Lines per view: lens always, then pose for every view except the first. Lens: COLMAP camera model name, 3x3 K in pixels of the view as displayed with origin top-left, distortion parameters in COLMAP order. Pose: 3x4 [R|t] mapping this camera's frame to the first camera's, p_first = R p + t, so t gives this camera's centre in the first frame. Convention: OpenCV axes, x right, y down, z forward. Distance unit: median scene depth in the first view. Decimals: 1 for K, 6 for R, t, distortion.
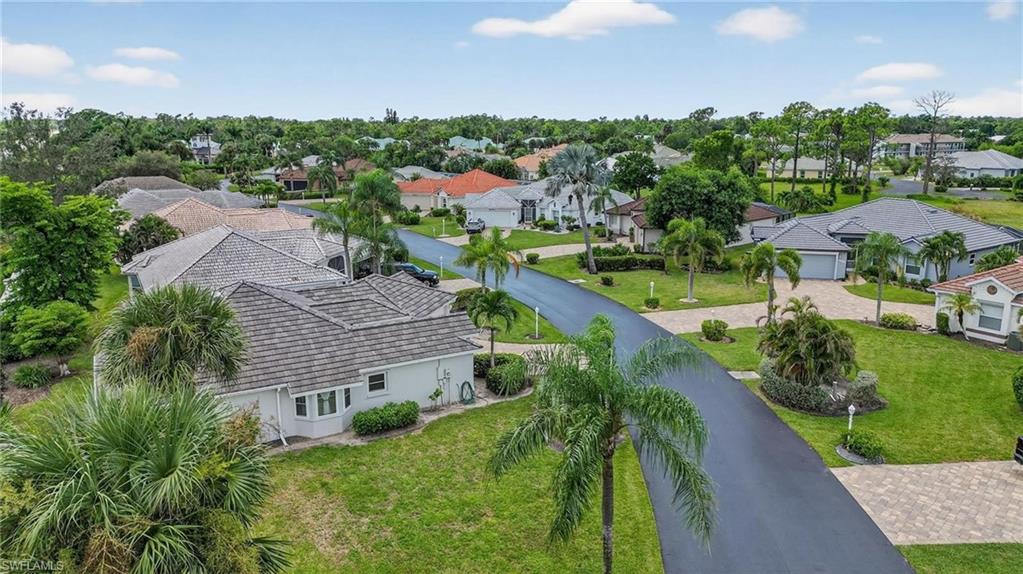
lens RADIAL K [[662.9, 0, 511.5], [0, 662.9, 287.0], [0, 0, 1]] dist [0.005320, 0.000620]
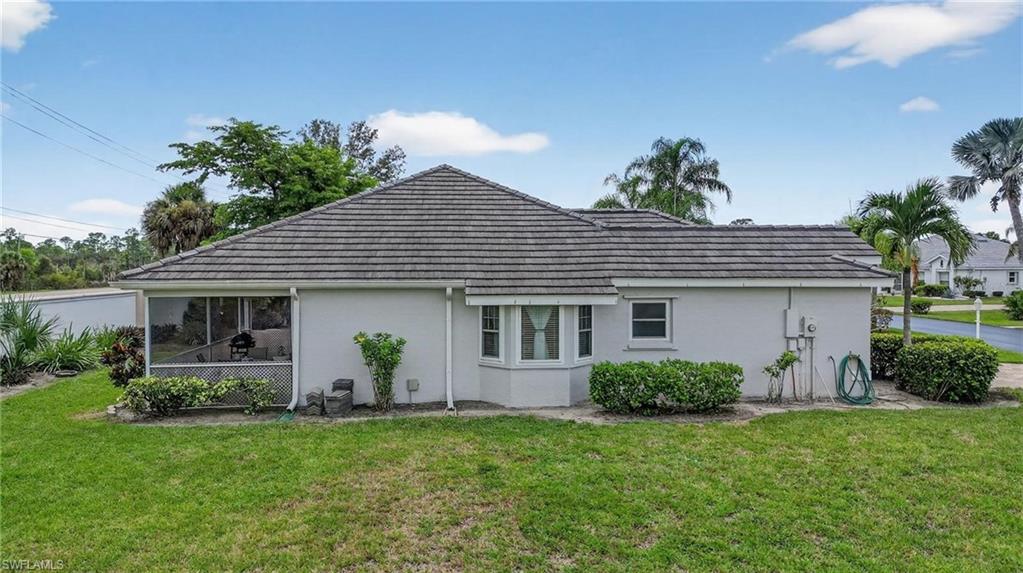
lens RADIAL K [[662.9, 0, 511.5], [0, 662.9, 286.5], [0, 0, 1]] dist [0.005320, 0.000620]
pose [[0.895486, -0.006021, -0.445048, -0.084241], [-0.091760, 0.975931, -0.197835, 0.234571], [0.435528, 0.217996, 0.873380, 0.562003]]
